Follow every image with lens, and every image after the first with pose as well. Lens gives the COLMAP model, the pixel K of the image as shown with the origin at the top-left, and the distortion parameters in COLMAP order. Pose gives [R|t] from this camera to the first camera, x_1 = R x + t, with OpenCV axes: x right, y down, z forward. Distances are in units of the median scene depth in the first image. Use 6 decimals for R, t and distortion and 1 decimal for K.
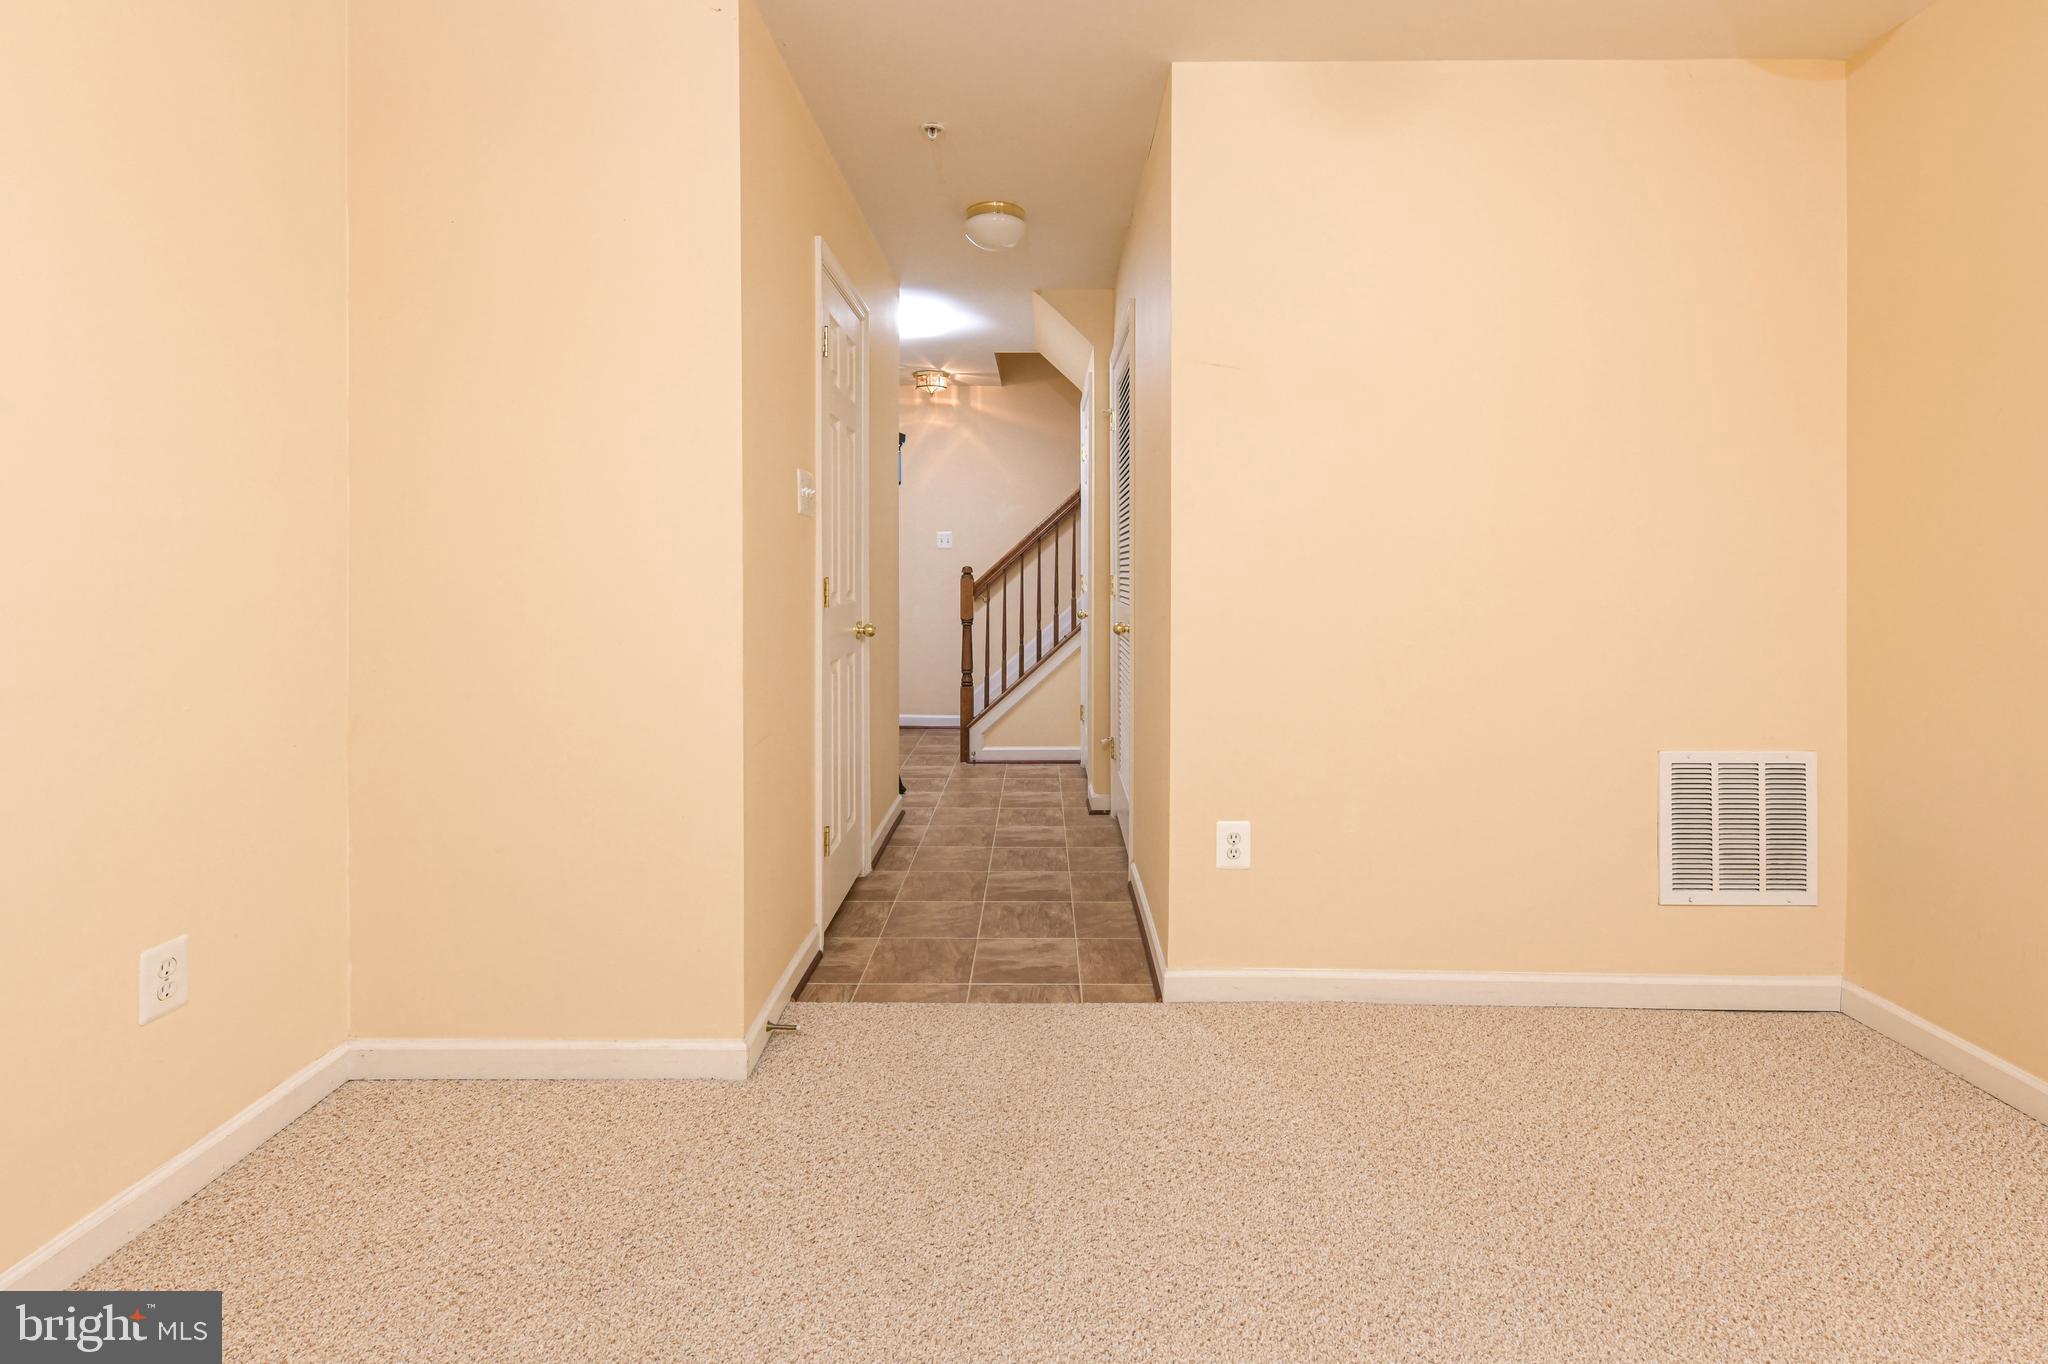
lens RADIAL K [[887.8, 0, 1040.7], [0, 887.8, 574.3], [0, 0, 1]] dist [0.008808, -0.003192]
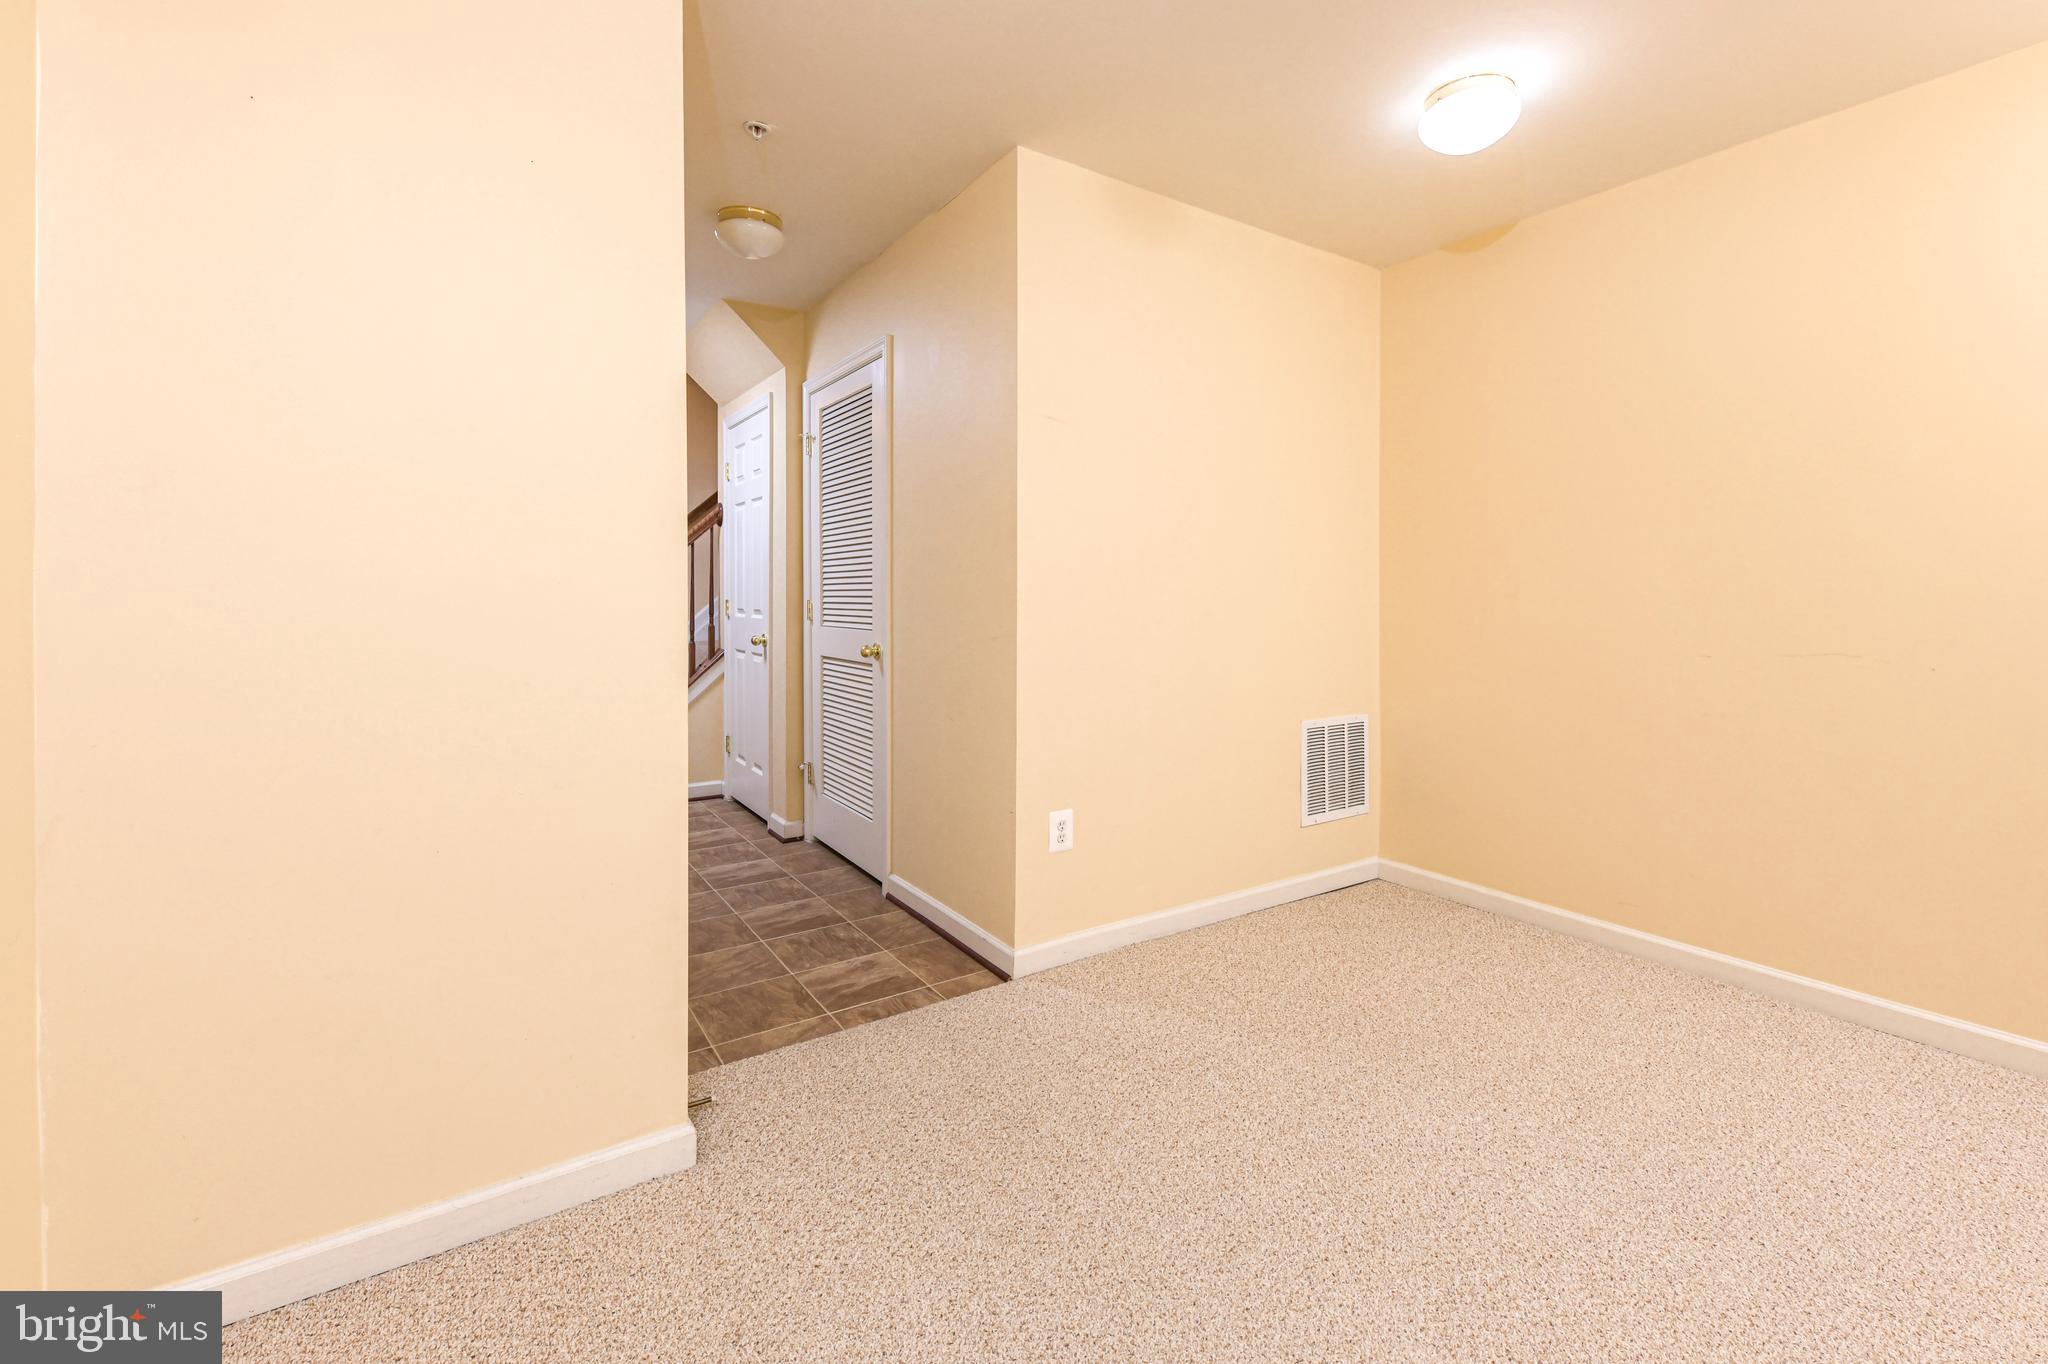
lens RADIAL K [[887.8, 0, 1044.2], [0, 887.8, 595.6], [0, 0, 1]] dist [0.008808, -0.003192]
pose [[0.820460, 0.001677, 0.571701, -0.468970], [-0.001794, 0.999998, -0.000358, -0.004045], [-0.571701, -0.000732, 0.820462, 0.055350]]
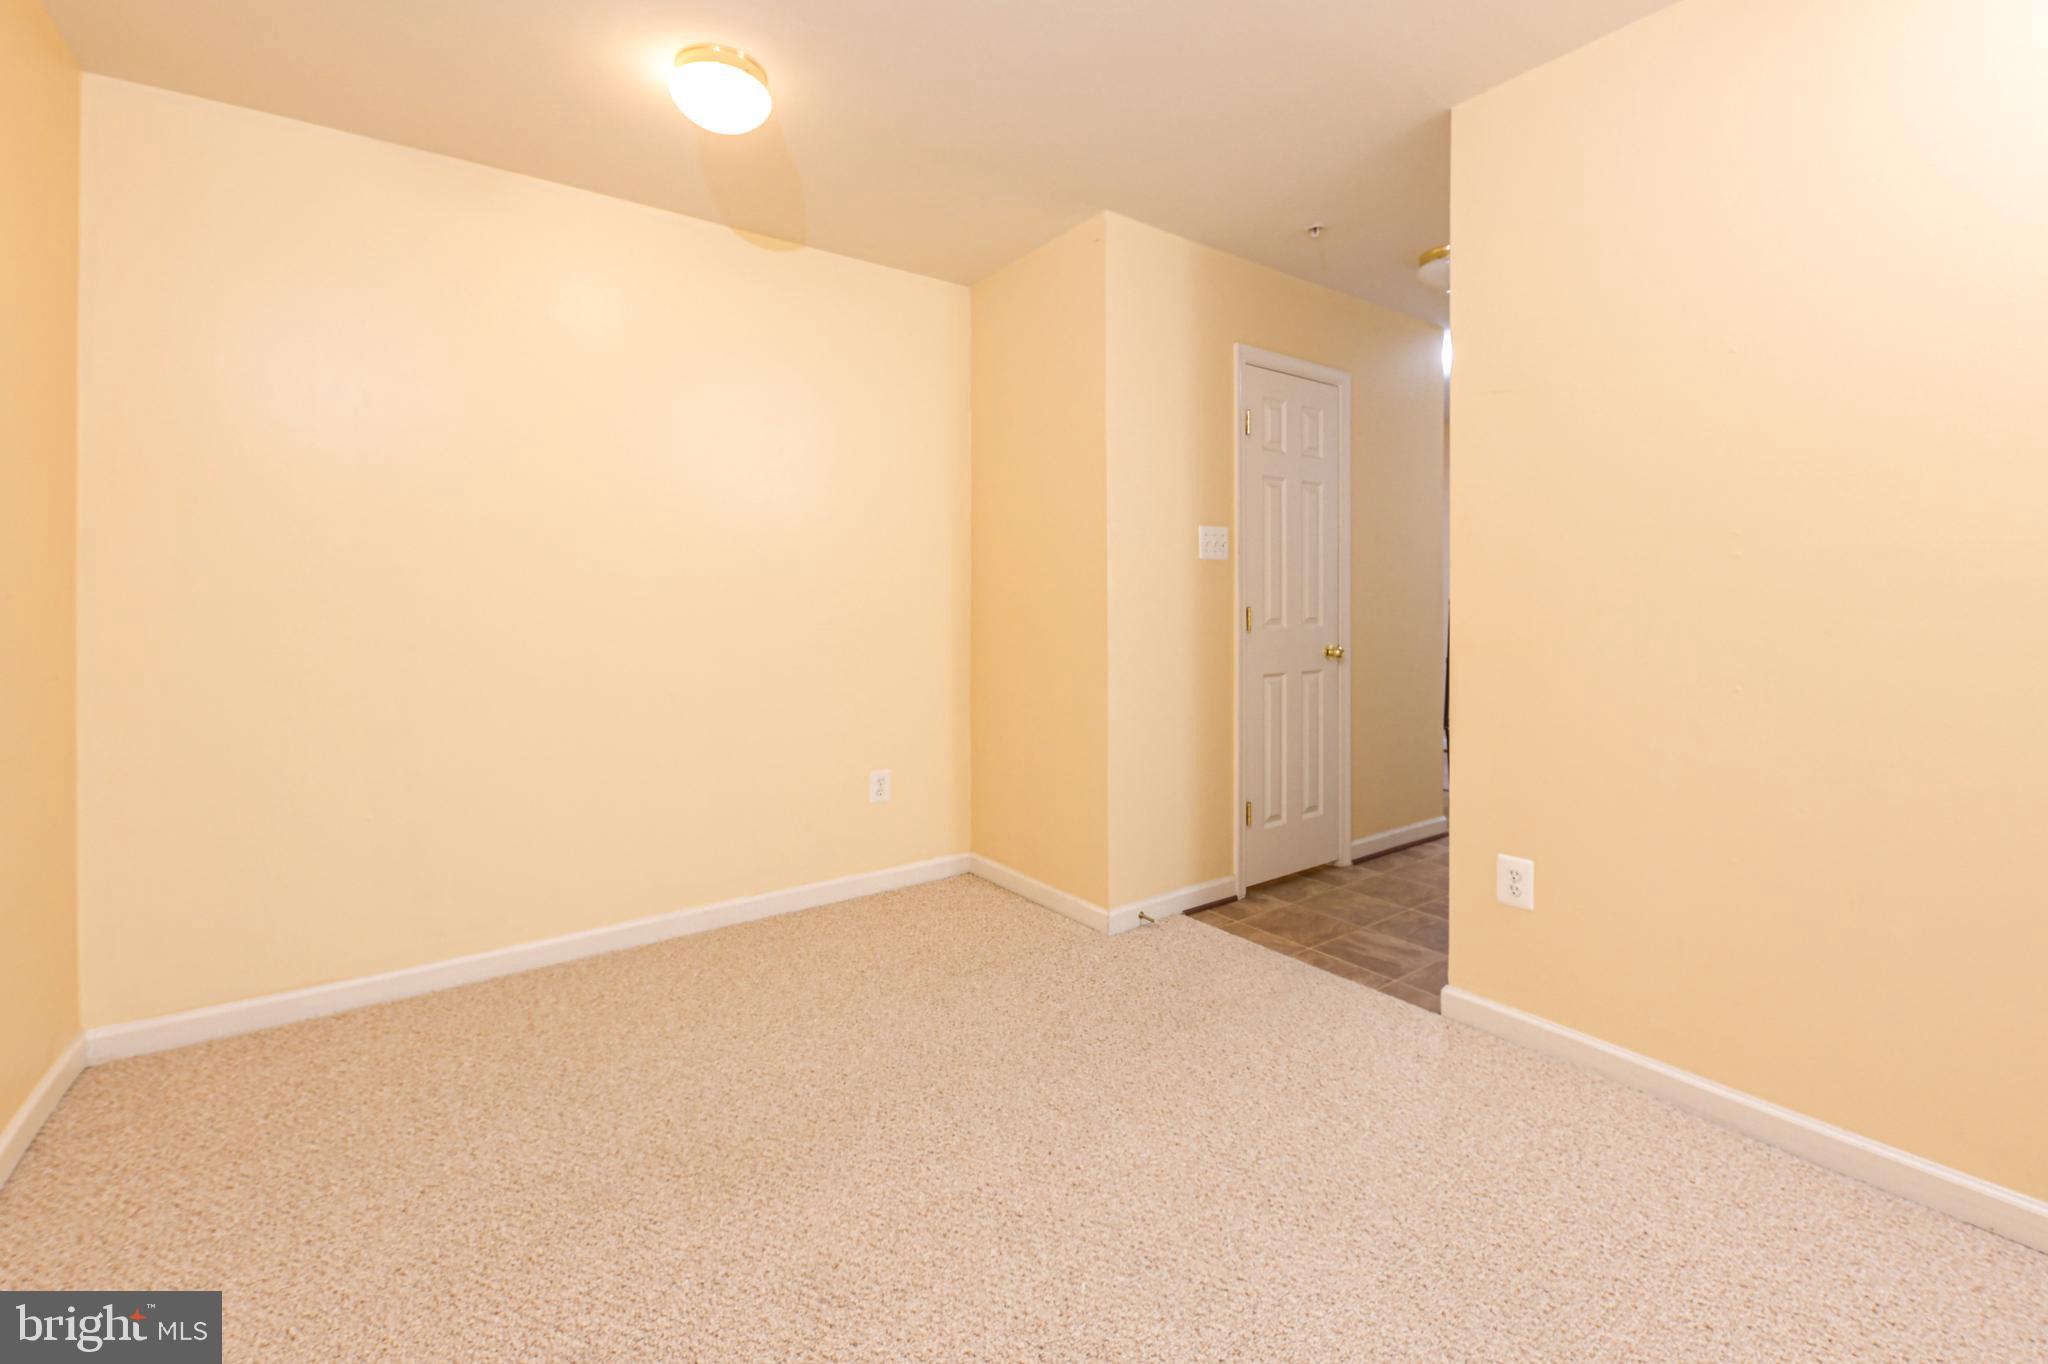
lens RADIAL K [[887.8, 0, 1042.7], [0, 887.8, 605.4], [0, 0, 1]] dist [0.008808, -0.003192]
pose [[0.600709, 0.001291, -0.799467, 0.685585], [-0.000744, 0.999999, 0.001056, 0.000420], [0.799467, -0.000039, 0.600709, -0.000894]]
